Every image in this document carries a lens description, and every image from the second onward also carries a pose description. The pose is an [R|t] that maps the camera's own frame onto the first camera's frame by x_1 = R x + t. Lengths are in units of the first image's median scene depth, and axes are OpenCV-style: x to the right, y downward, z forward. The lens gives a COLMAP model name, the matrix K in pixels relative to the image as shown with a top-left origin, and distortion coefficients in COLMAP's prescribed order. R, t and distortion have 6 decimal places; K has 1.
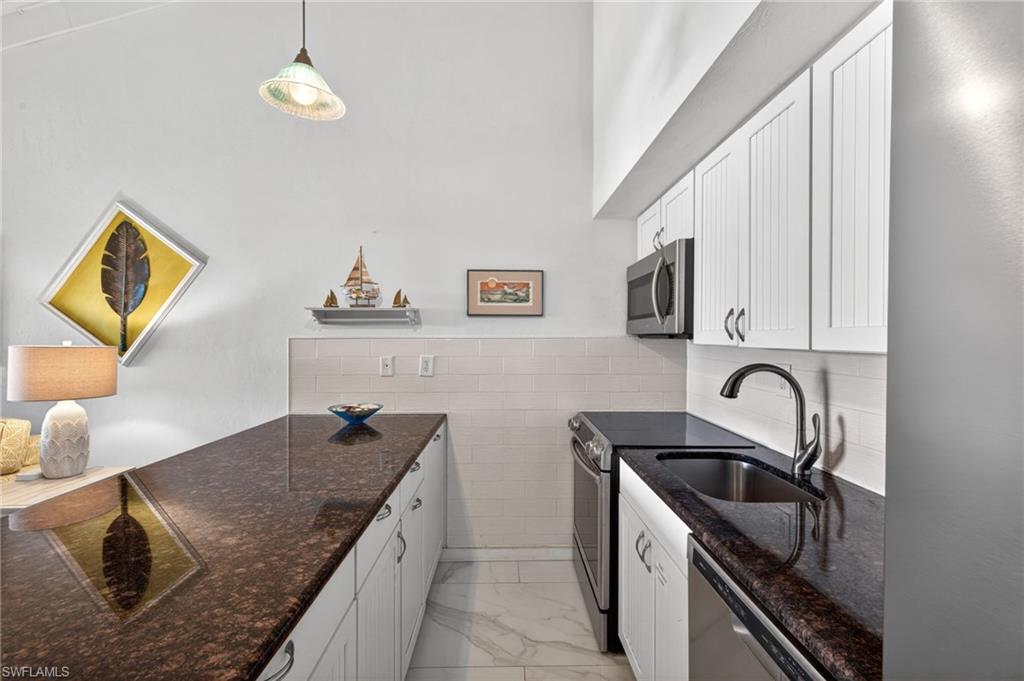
lens RADIAL K [[422.8, 0, 508.5], [0, 422.8, 340.7], [0, 0, 1]] dist [-0.002300, -0.000353]
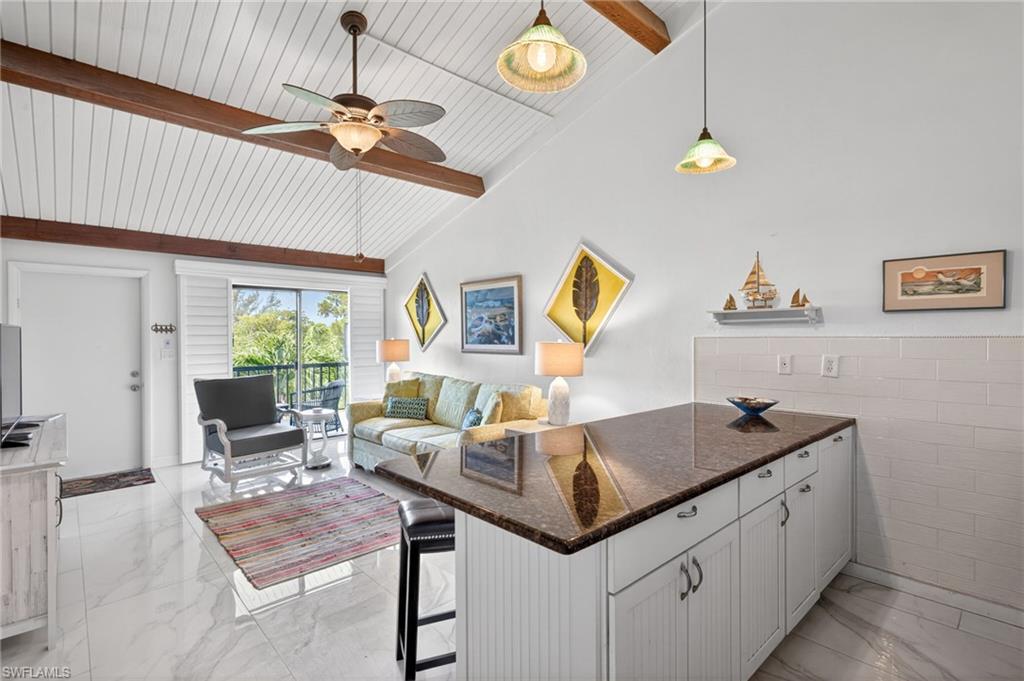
lens RADIAL K [[473.5, 0, 514.6], [0, 473.5, 336.9], [0, 0, 1]] dist [-0.001062, 0.003152]
pose [[0.669725, -0.002447, -0.742606, 0.127753], [0.000490, 0.999996, -0.002853, -0.003737], [0.742609, 0.001547, 0.669723, -0.259551]]
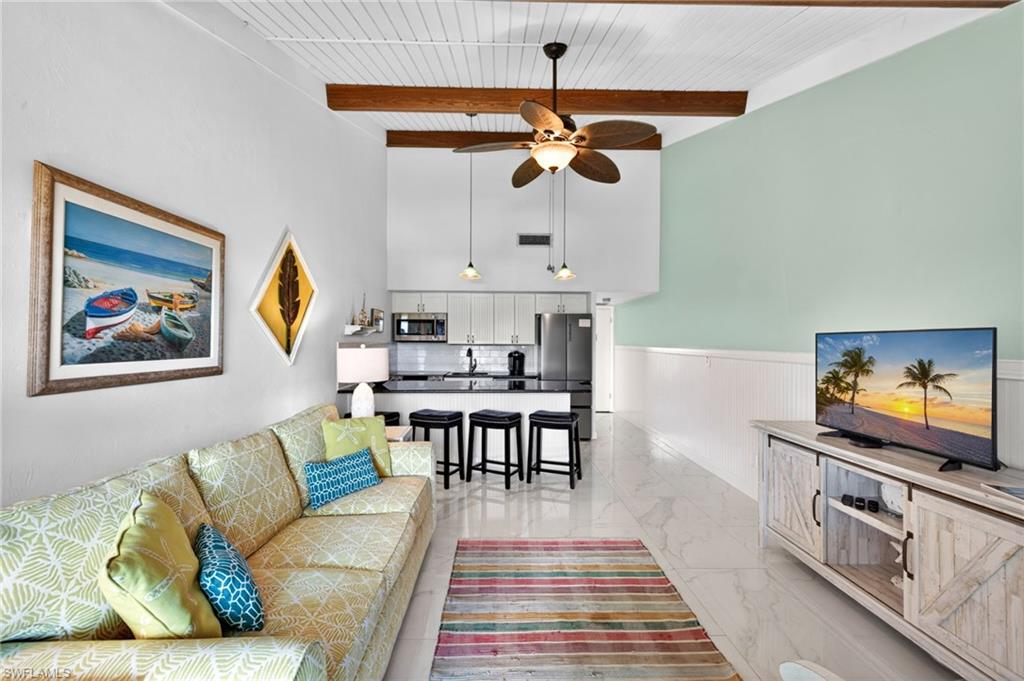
lens RADIAL K [[422.8, 0, 510.4], [0, 422.8, 336.6], [0, 0, 1]] dist [-0.002300, -0.000353]
pose [[-0.003988, 0.009244, 0.999949, -2.156577], [0.007998, 0.999926, -0.009212, -0.009401], [-0.999960, 0.007961, -0.004061, 0.357607]]
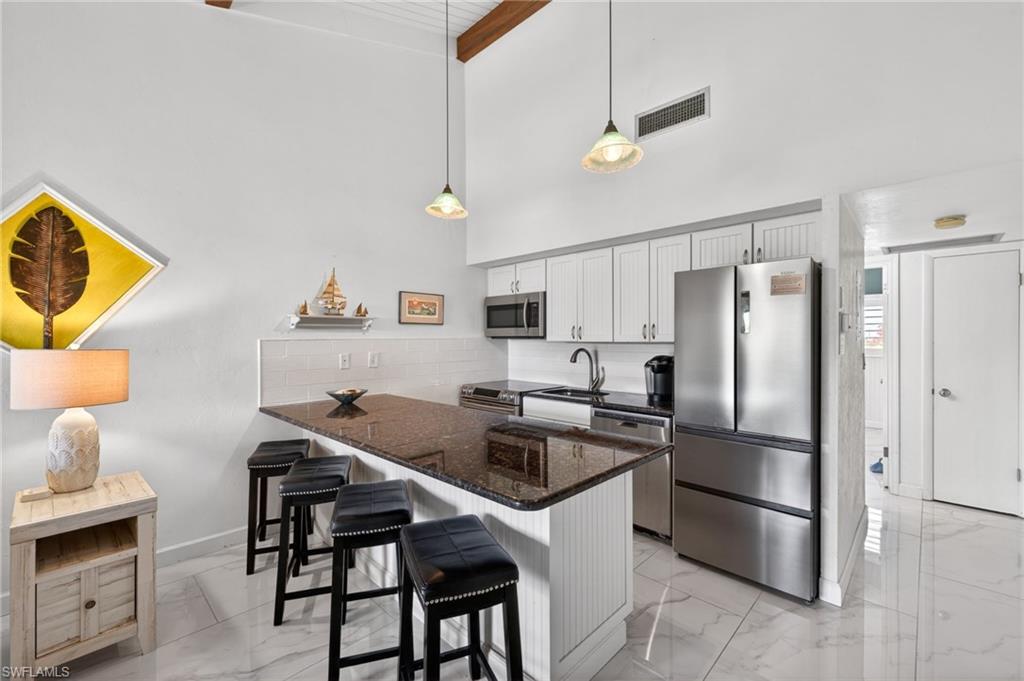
lens RADIAL K [[422.8, 0, 512.9], [0, 422.8, 339.8], [0, 0, 1]] dist [-0.002300, -0.000353]
pose [[0.711292, -0.006241, 0.702869, -0.843646], [0.011638, 0.999928, -0.002898, 0.004532], [-0.702800, 0.010241, 0.711314, -0.283411]]
